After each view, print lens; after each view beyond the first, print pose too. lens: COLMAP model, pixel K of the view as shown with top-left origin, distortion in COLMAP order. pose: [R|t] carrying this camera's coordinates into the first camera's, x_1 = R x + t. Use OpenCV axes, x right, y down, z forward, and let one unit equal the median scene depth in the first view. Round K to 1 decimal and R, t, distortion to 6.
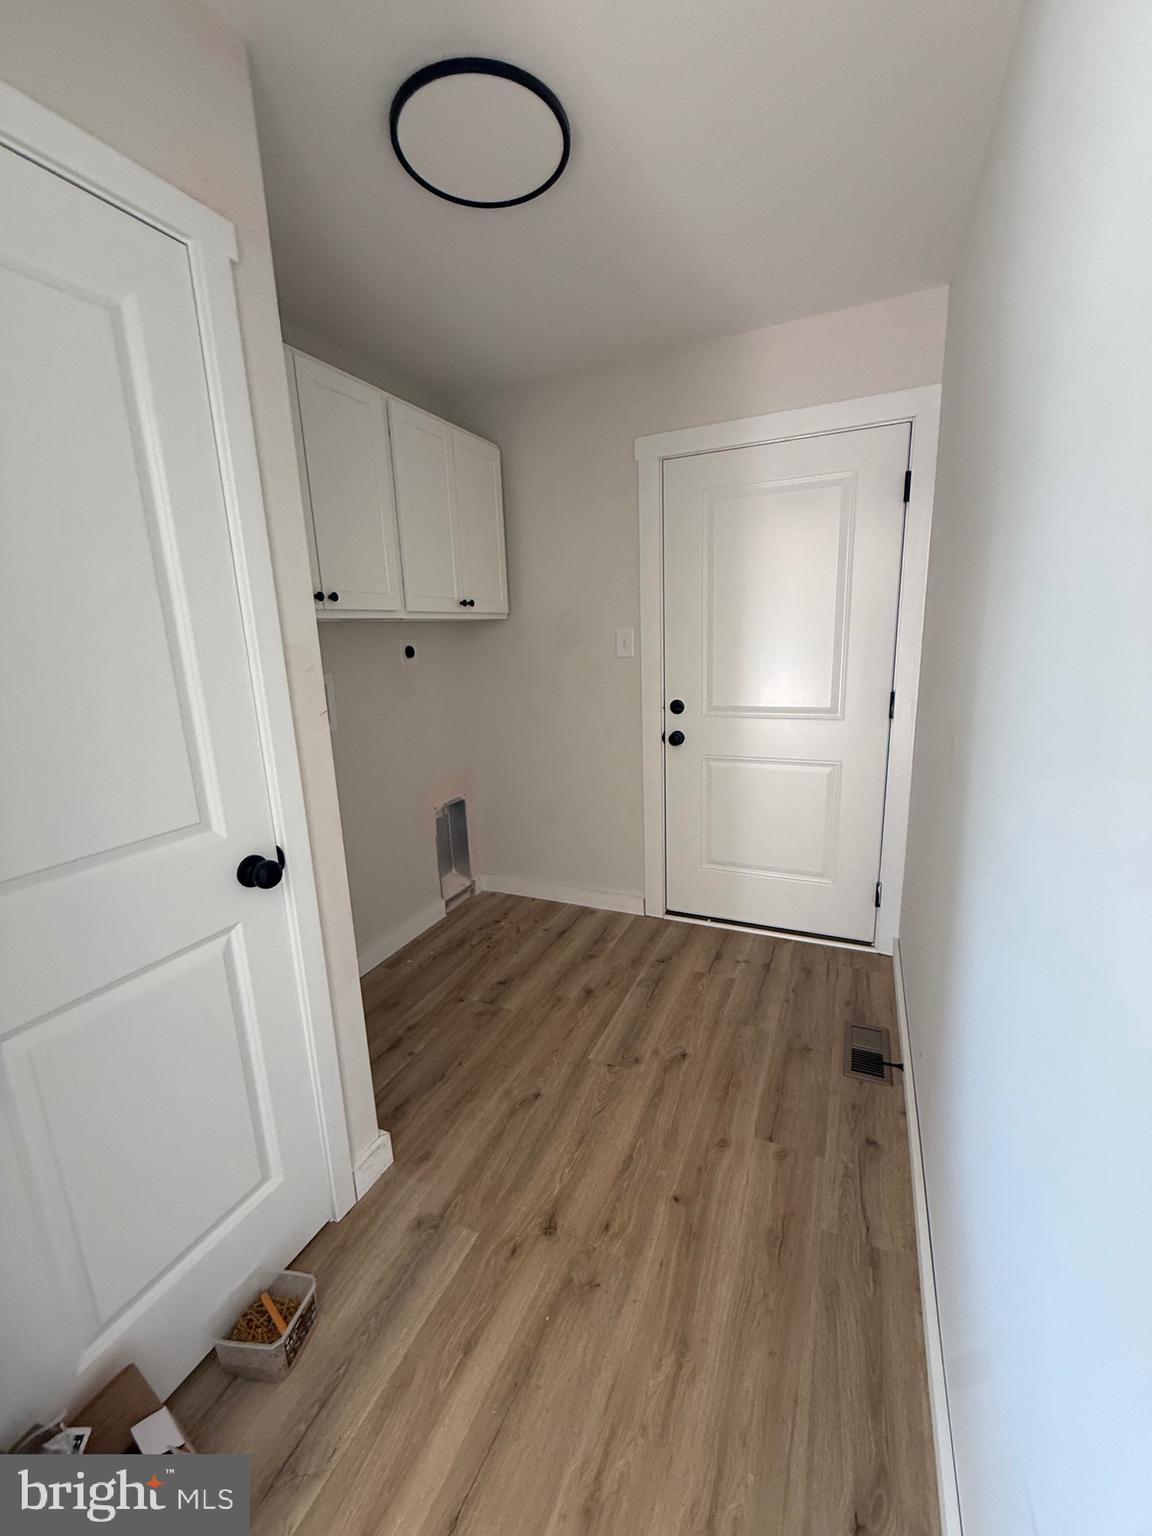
lens RADIAL K [[614.2, 0, 574.5], [0, 614.2, 764.2], [0, 0, 1]] dist [-0.000347, 0.000746]
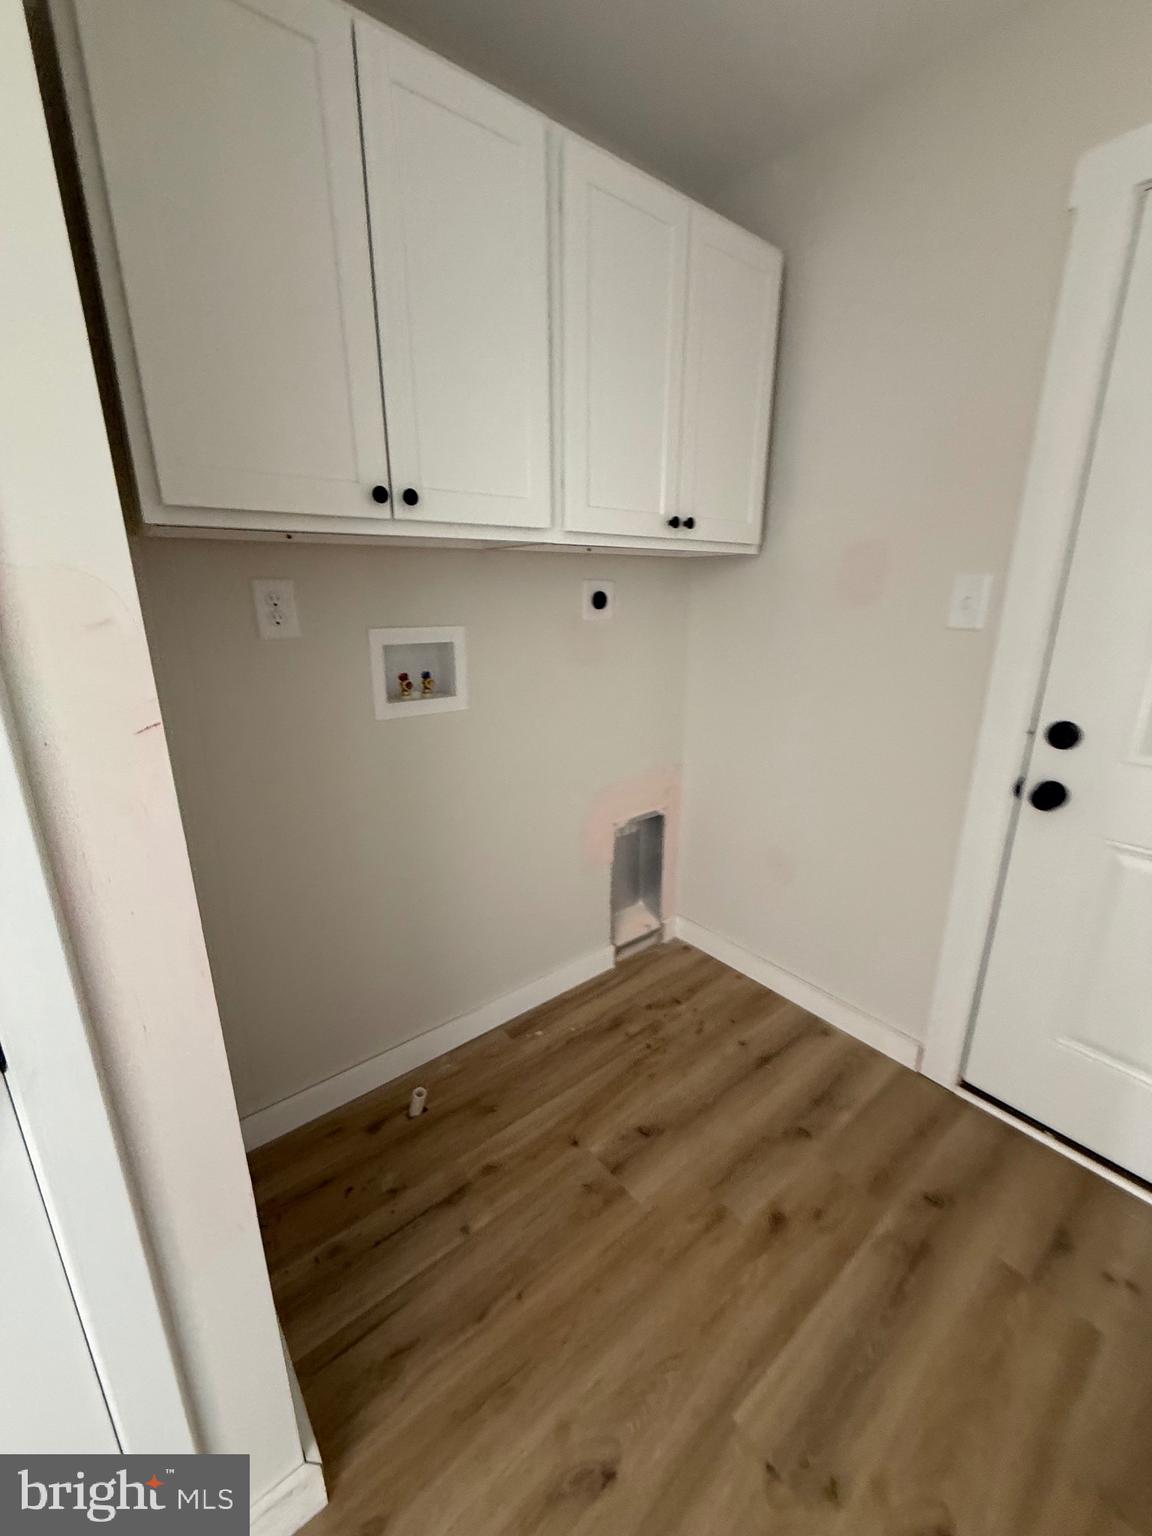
lens RADIAL K [[610.4, 0, 581.5], [0, 610.4, 765.2], [0, 0, 1]] dist [-0.002118, -0.000247]
pose [[0.894293, 0.158139, -0.418608, 0.027350], [-0.125094, 0.986526, 0.105438, -0.073581], [0.429641, -0.041927, 0.902026, 0.386428]]
